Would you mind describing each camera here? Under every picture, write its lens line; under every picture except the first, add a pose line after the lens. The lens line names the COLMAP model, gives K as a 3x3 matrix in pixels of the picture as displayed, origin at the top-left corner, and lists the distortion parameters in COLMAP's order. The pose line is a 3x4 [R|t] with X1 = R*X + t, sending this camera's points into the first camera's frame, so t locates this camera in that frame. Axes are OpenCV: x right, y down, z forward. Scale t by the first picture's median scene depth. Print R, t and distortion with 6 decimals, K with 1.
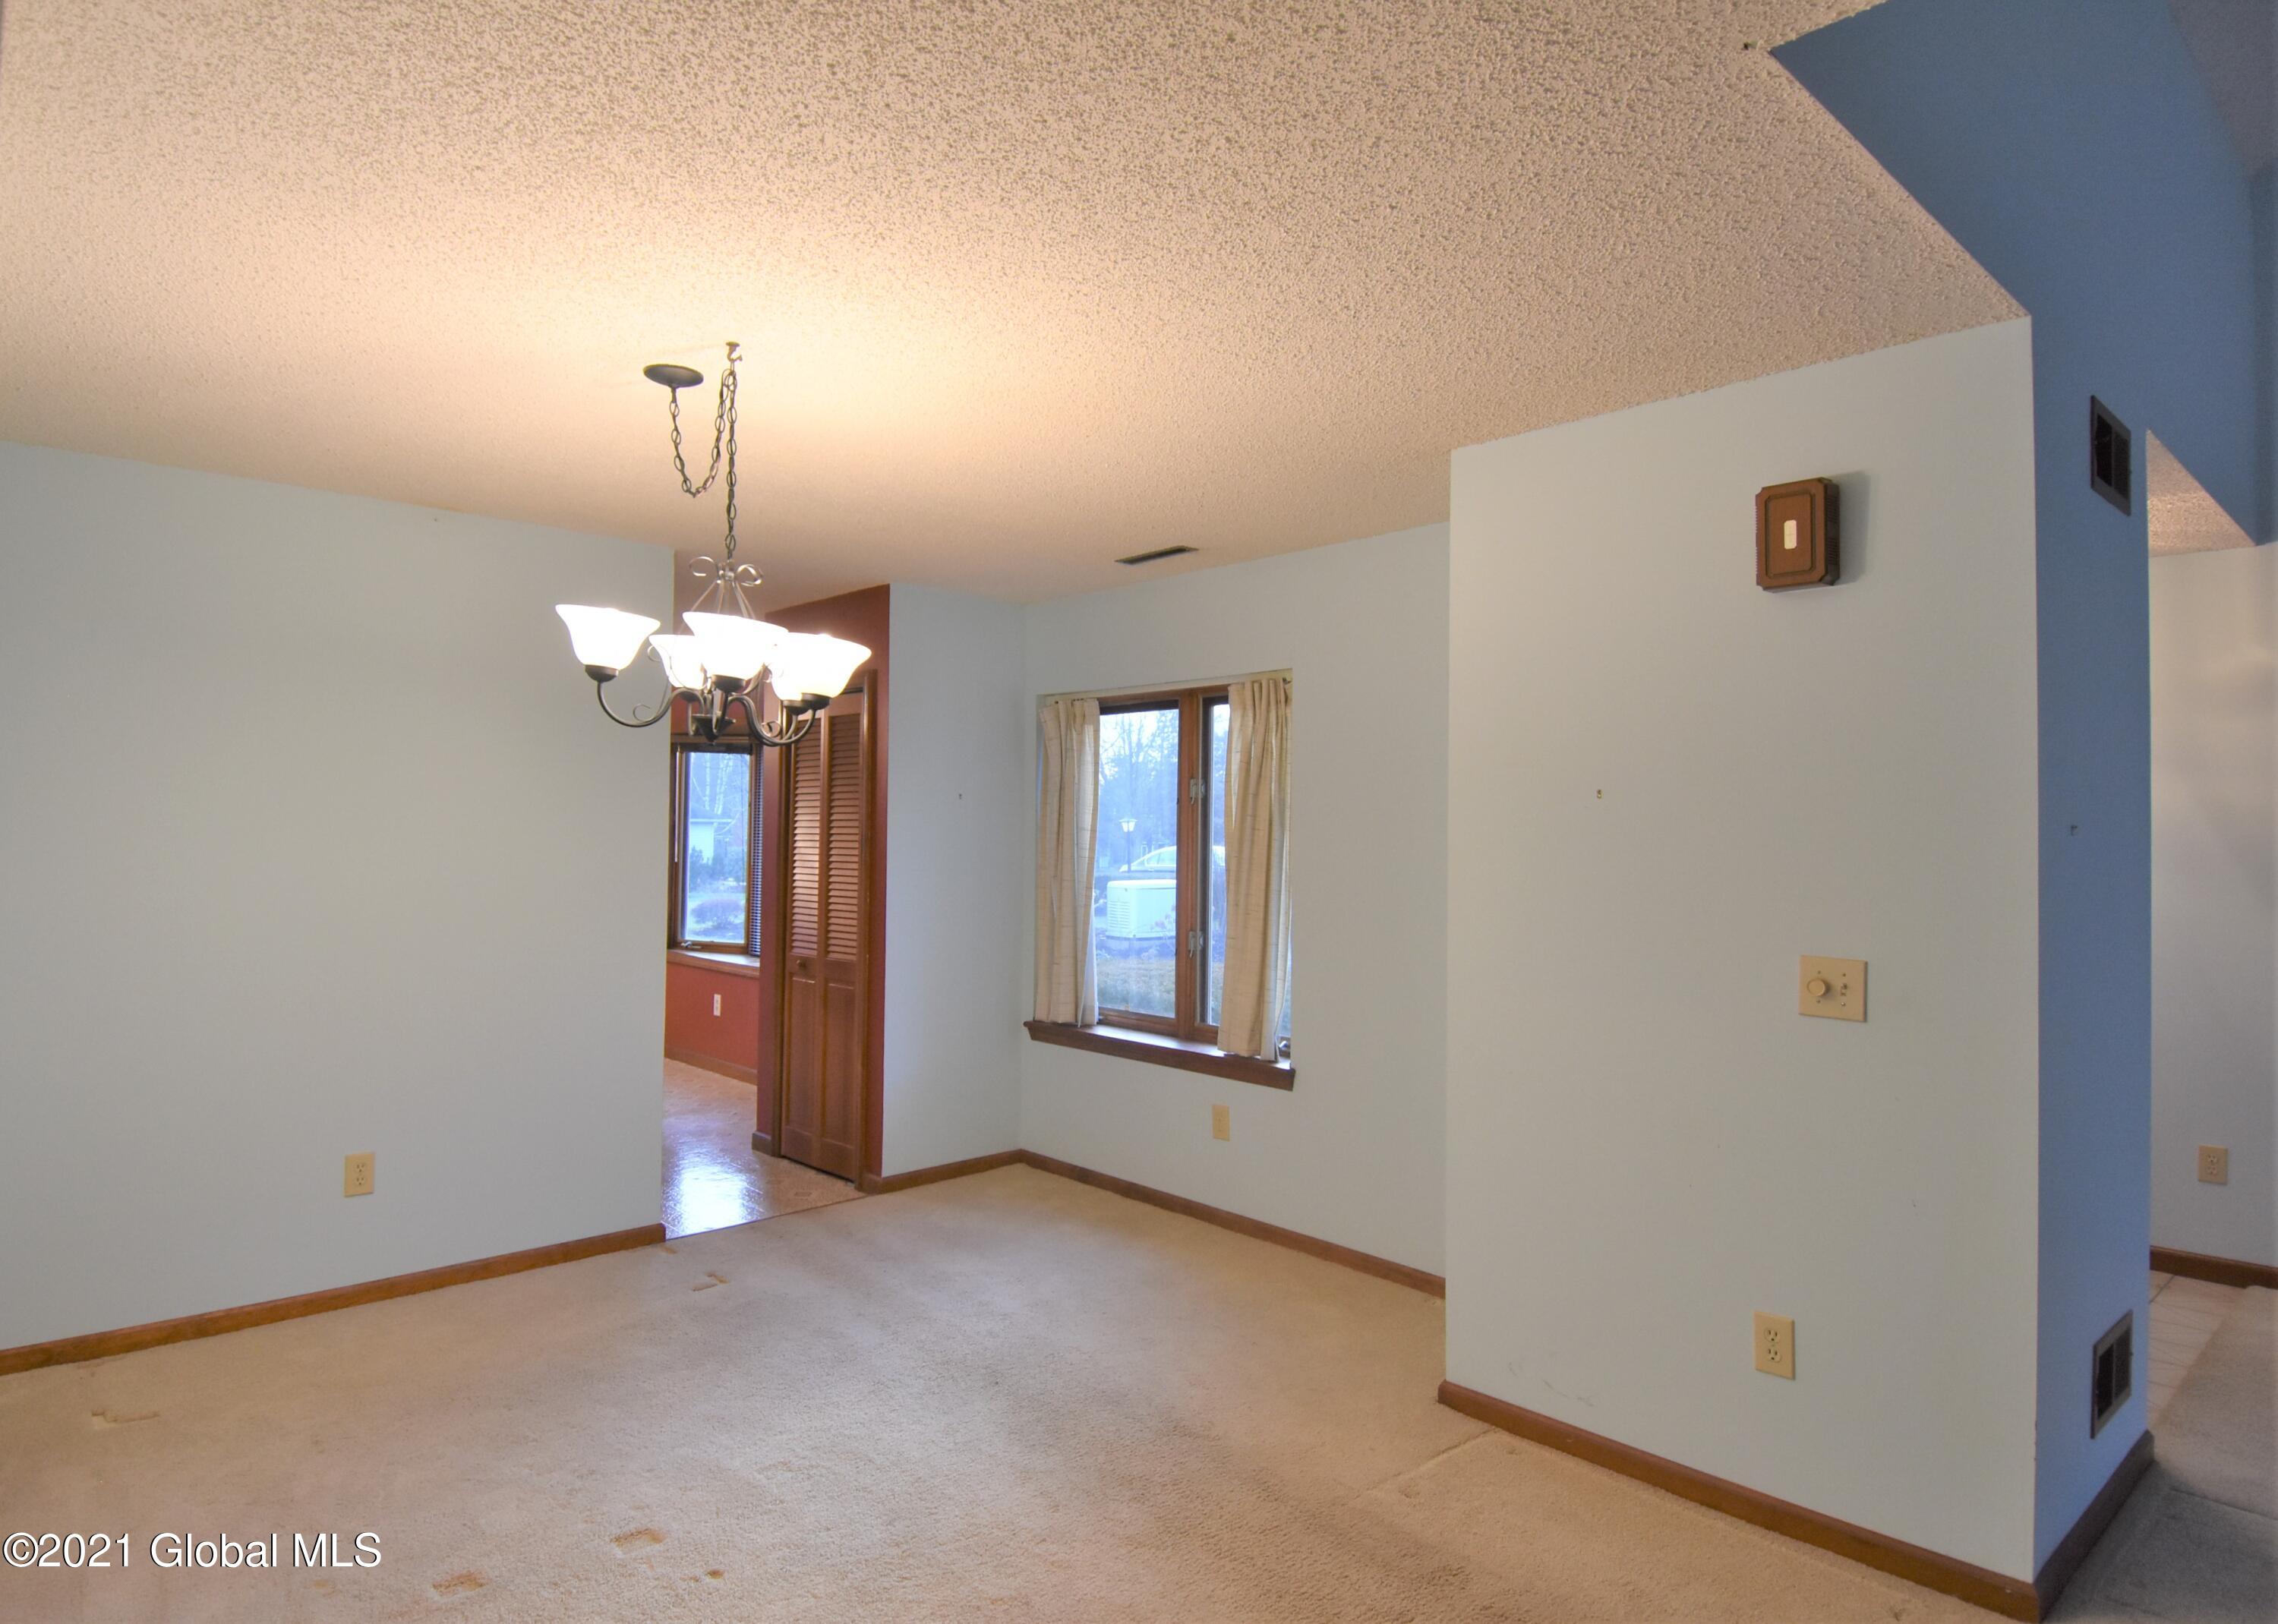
lens RADIAL K [[1326.2, 0, 1074.1], [0, 1326.2, 809.1], [0, 0, 1]] dist [0.053284, -0.060696]
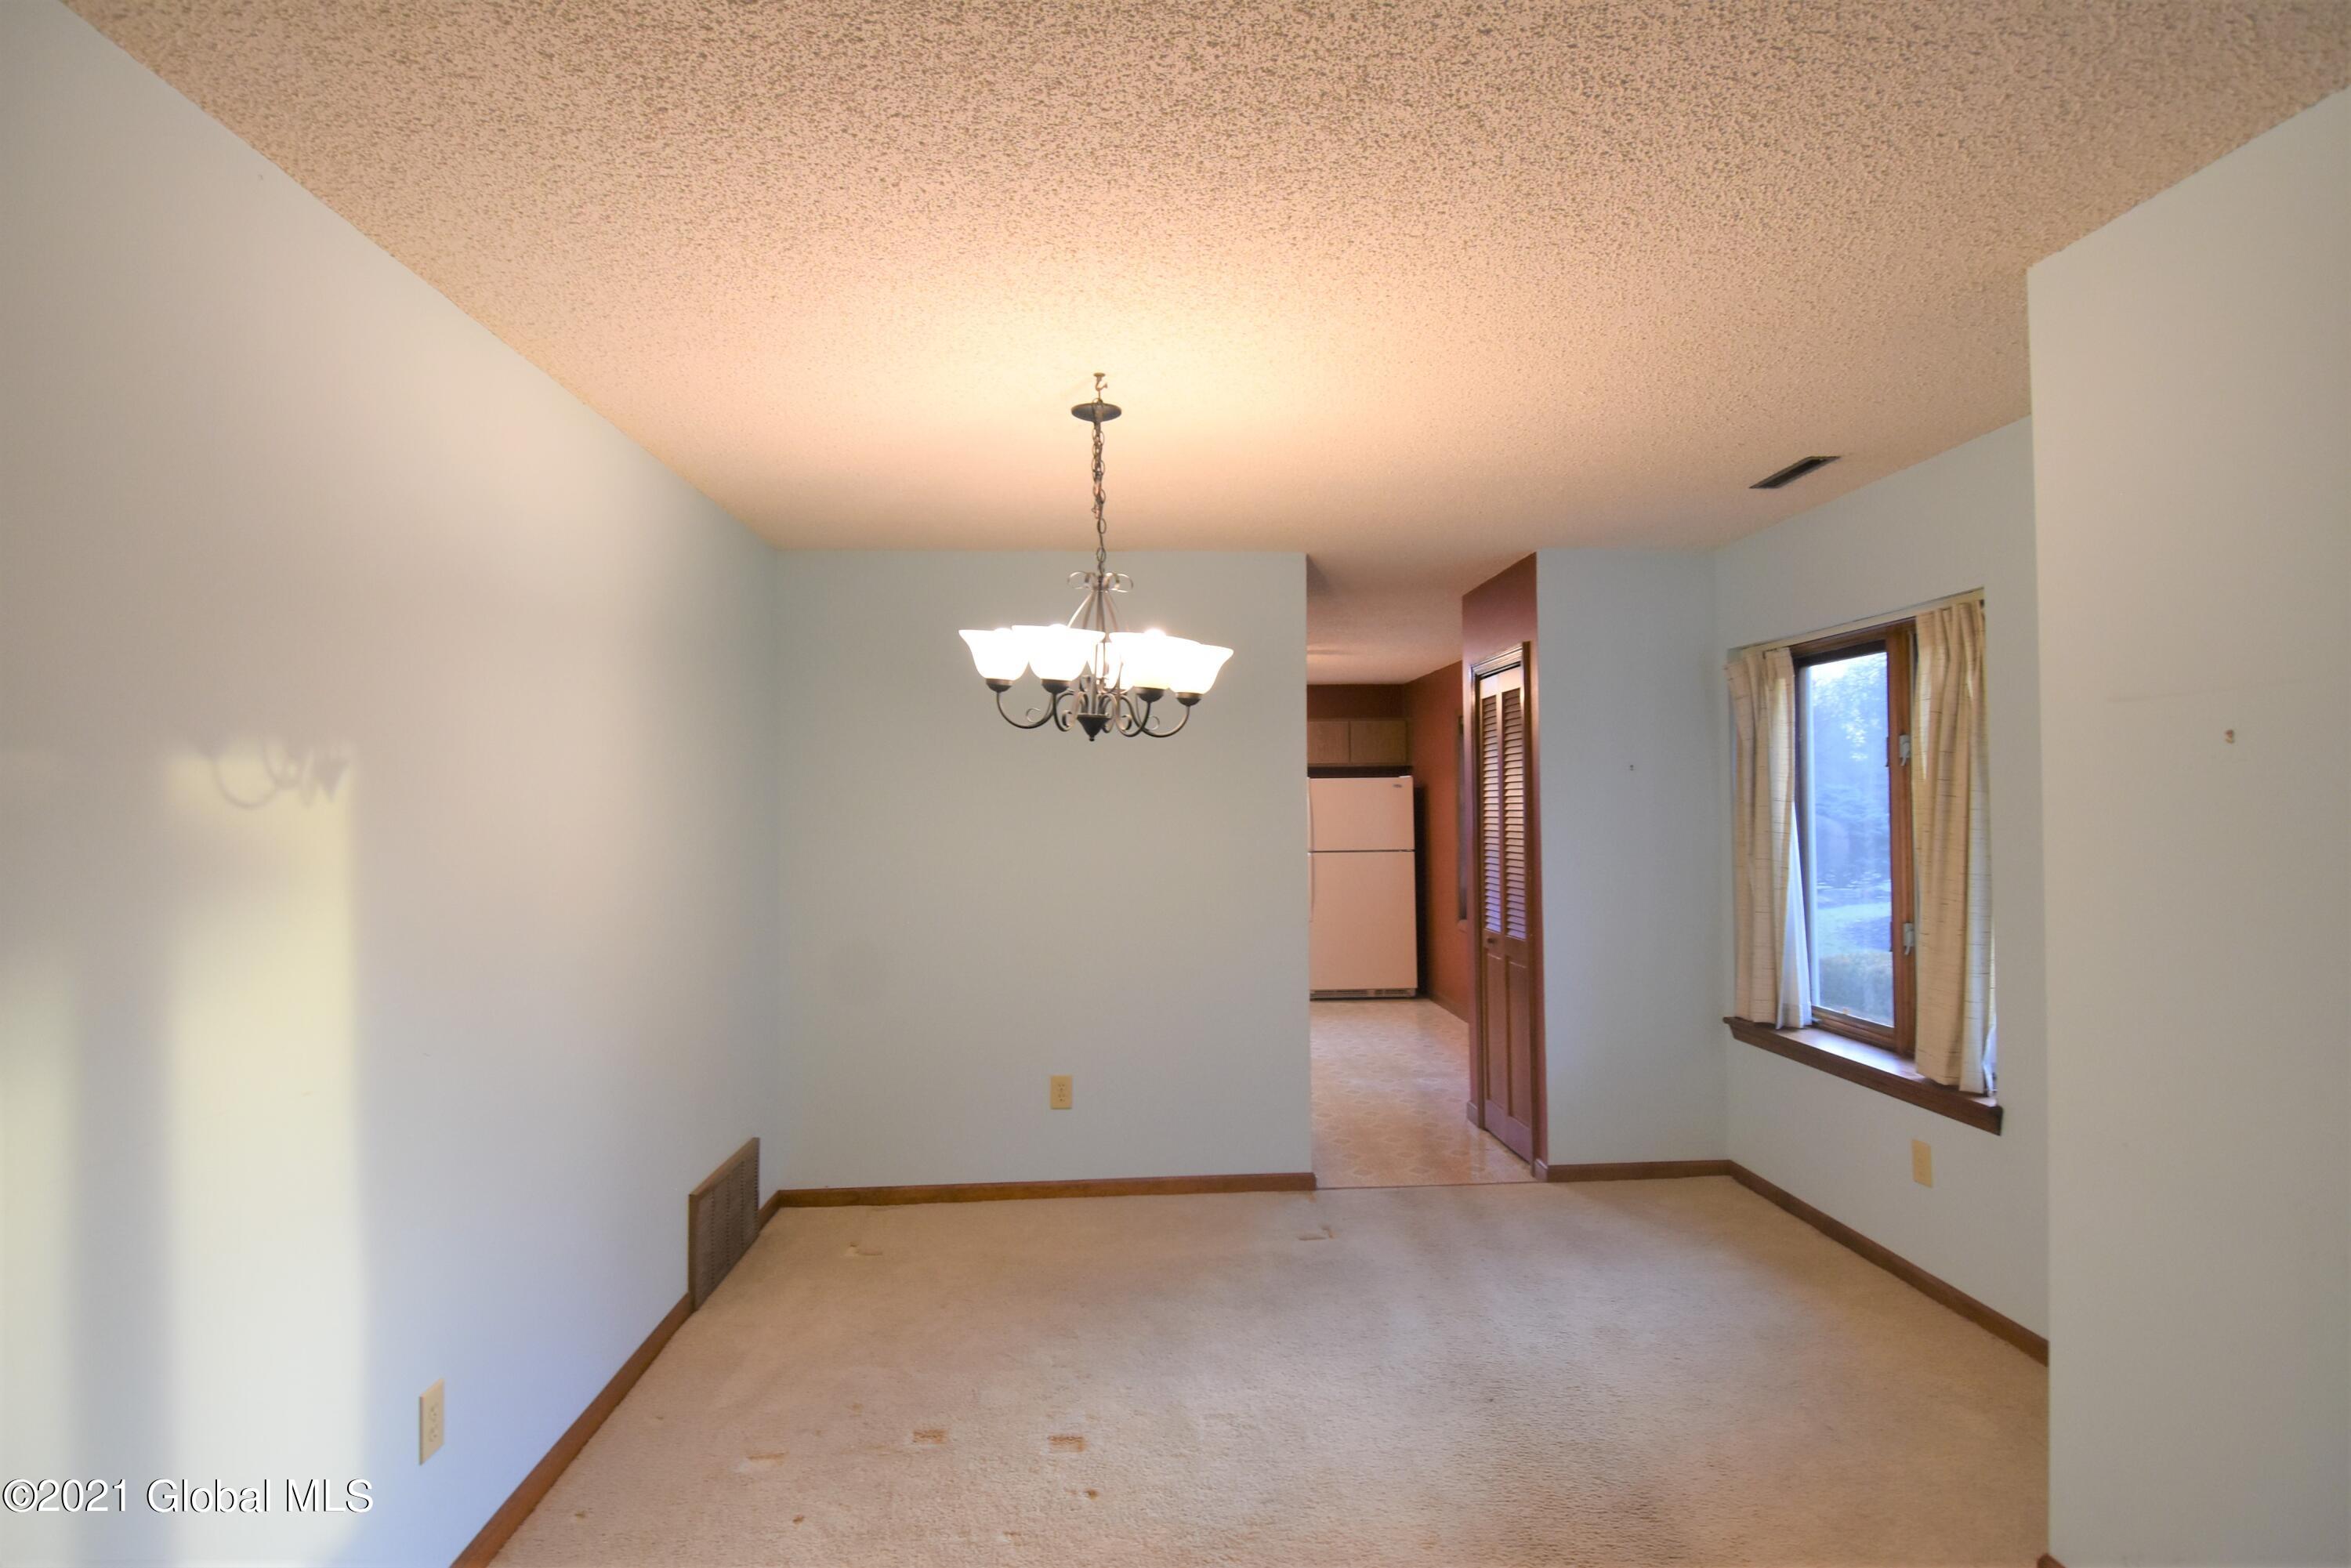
lens RADIAL K [[1254.3, 0, 1181.8], [0, 1254.3, 785.9], [0, 0, 1]] dist [0.073488, -0.079068]
pose [[0.784178, -0.031743, -0.619723, 0.248642], [0.032549, 0.999420, -0.010005, 0.001840], [0.619681, -0.012326, 0.784757, 0.128198]]
